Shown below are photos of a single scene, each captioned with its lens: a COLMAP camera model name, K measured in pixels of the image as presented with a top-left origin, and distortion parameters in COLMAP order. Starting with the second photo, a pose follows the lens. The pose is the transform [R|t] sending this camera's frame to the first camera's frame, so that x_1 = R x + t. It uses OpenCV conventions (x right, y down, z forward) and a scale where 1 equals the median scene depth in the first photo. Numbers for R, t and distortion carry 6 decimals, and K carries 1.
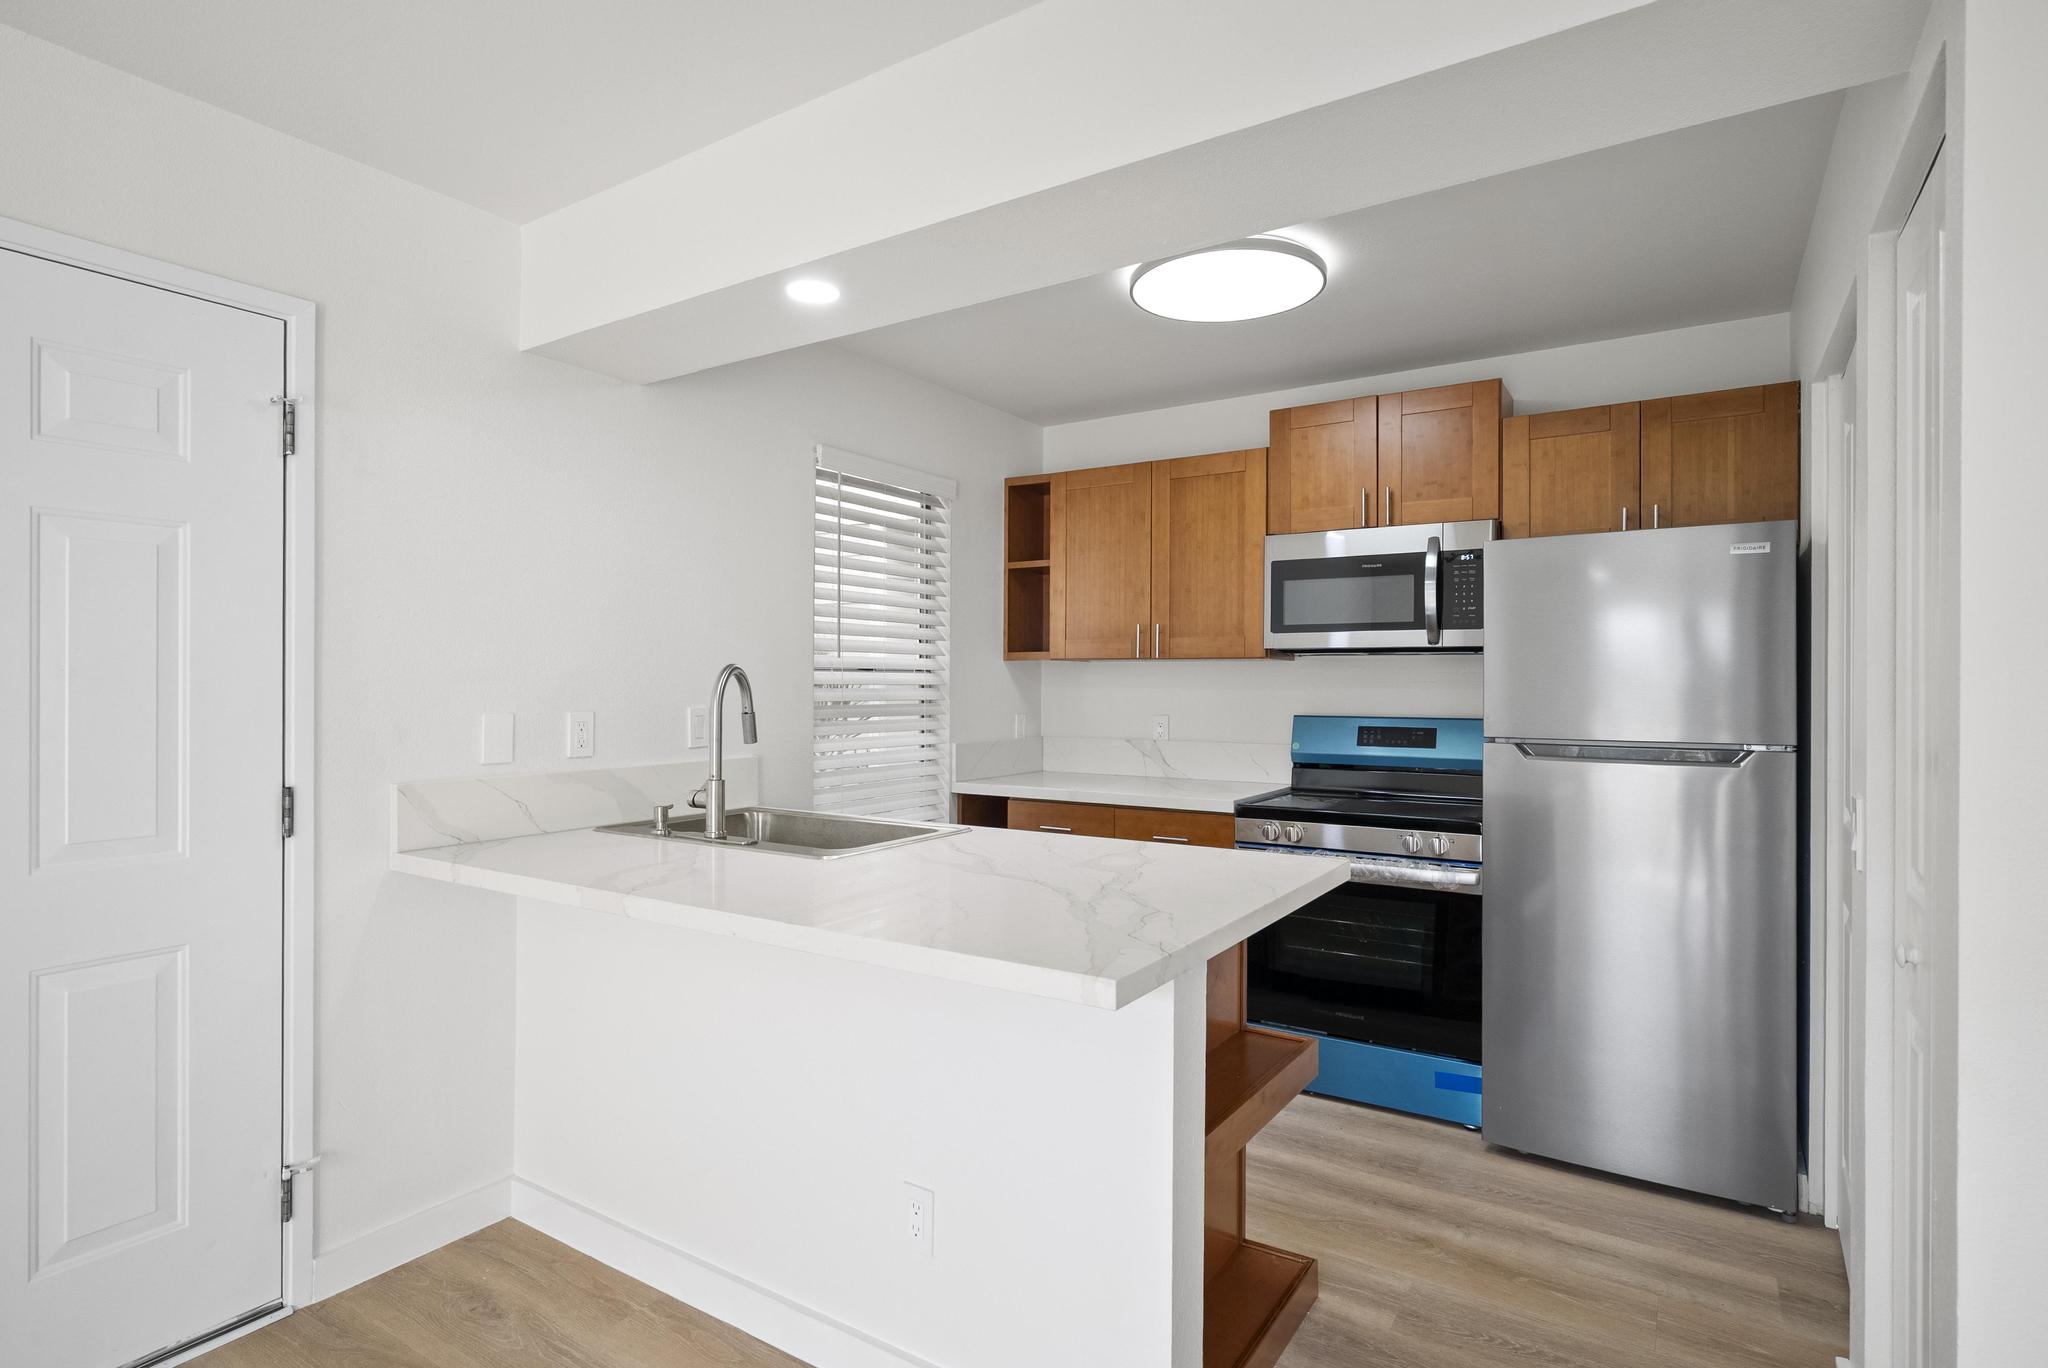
lens RADIAL K [[1032.7, 0, 1022.3], [0, 1032.7, 684.8], [0, 0, 1]] dist [-0.004100, -0.000709]
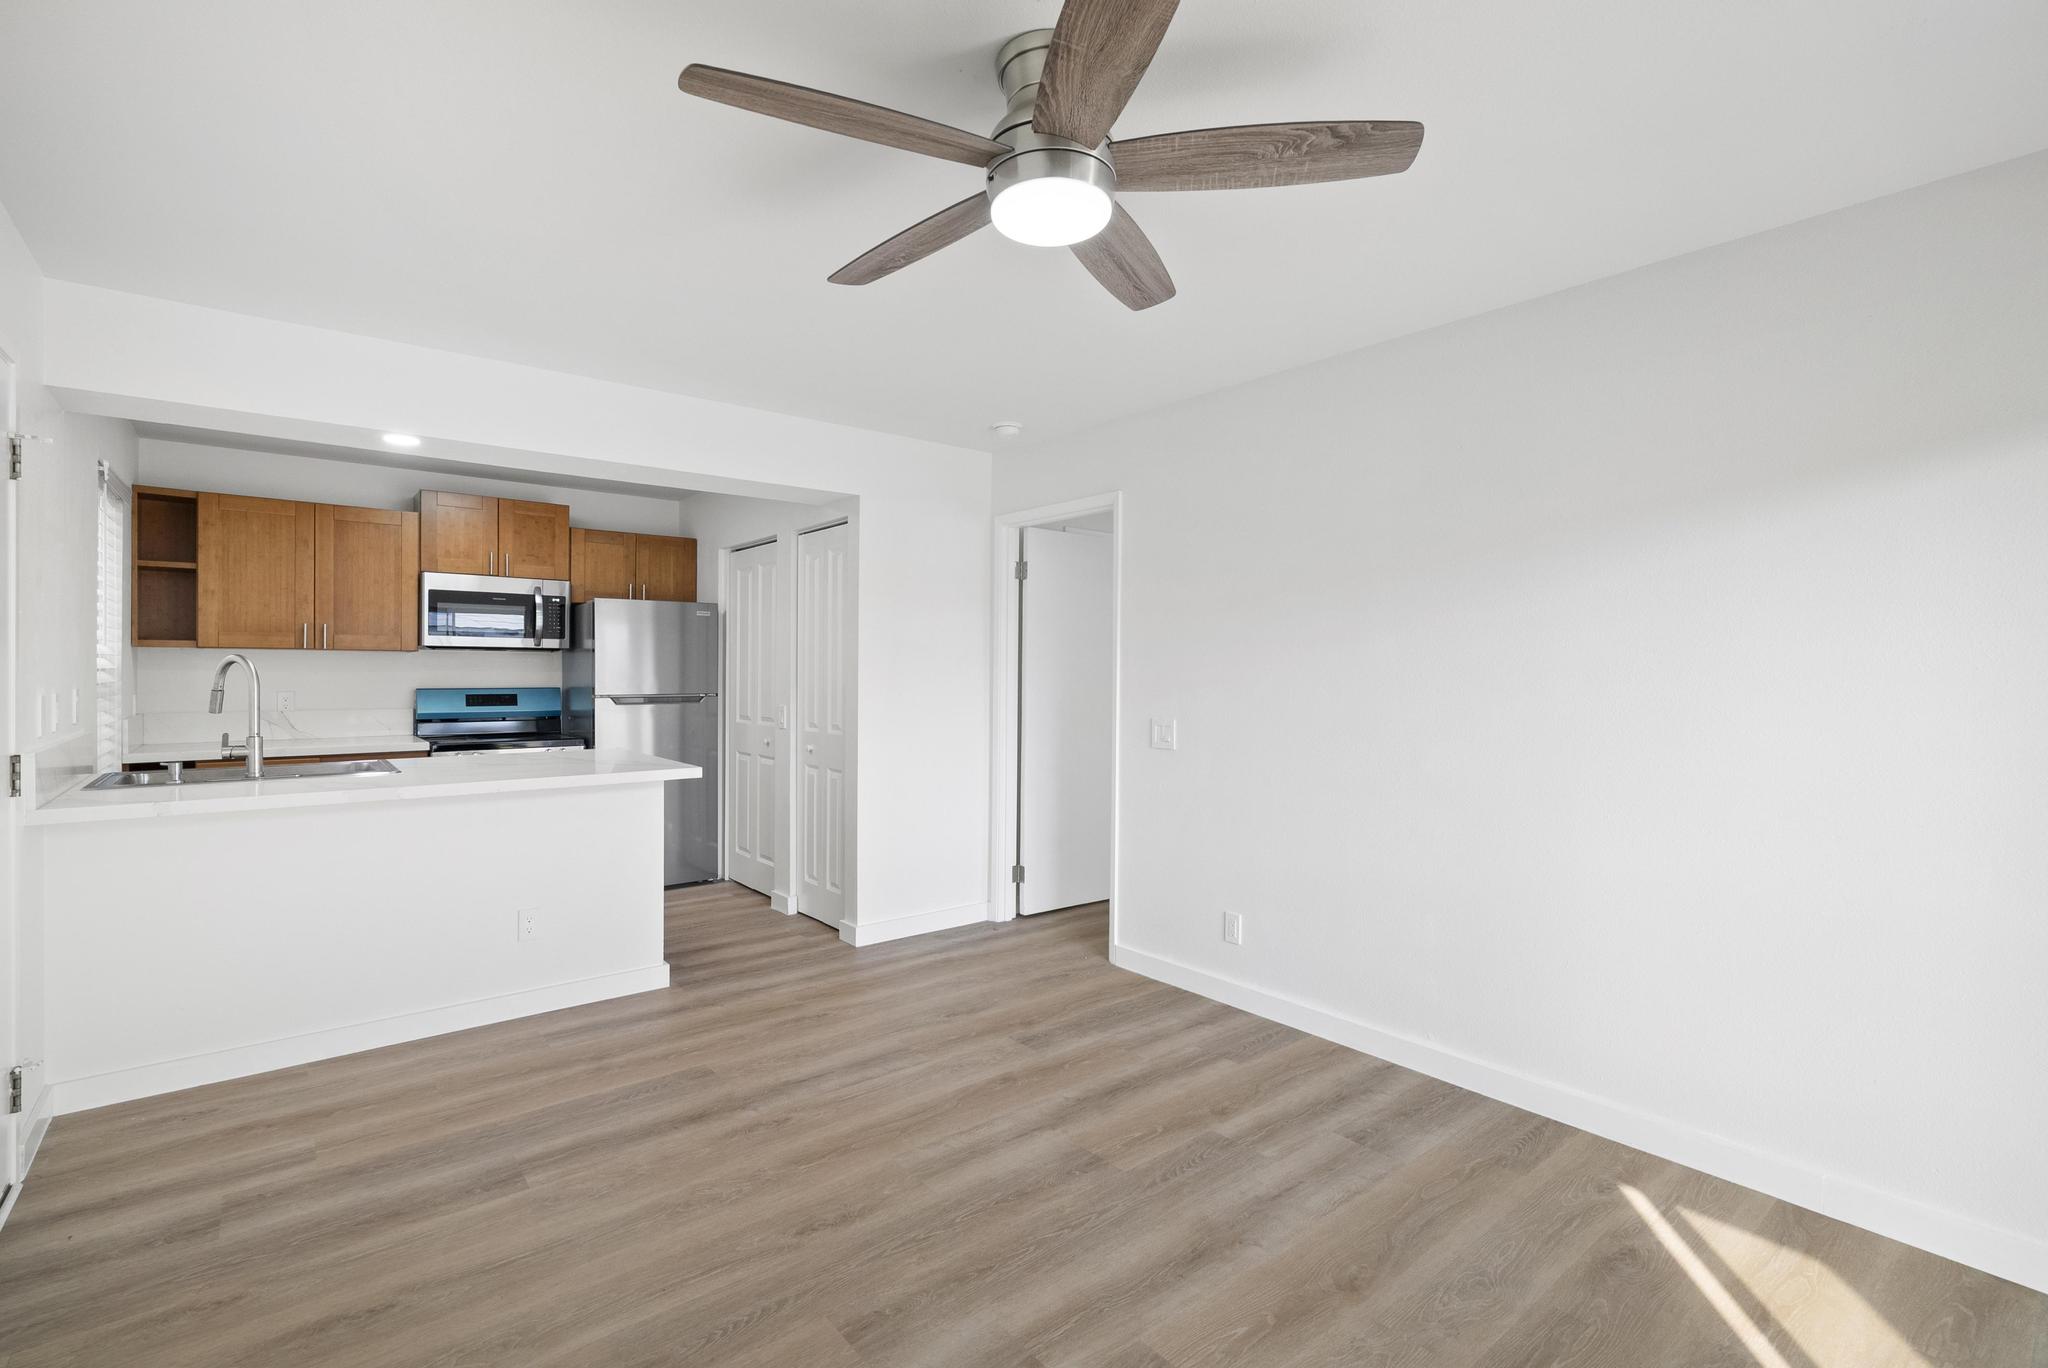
lens RADIAL K [[952.0, 0, 1022.5], [0, 952.0, 674.1], [0, 0, 1]] dist [-0.006445, -0.000057]
pose [[0.300471, -0.005530, 0.953775, -0.826167], [-0.002953, 0.999973, 0.006729, -0.003864], [-0.953786, -0.004838, 0.300447, -0.272301]]
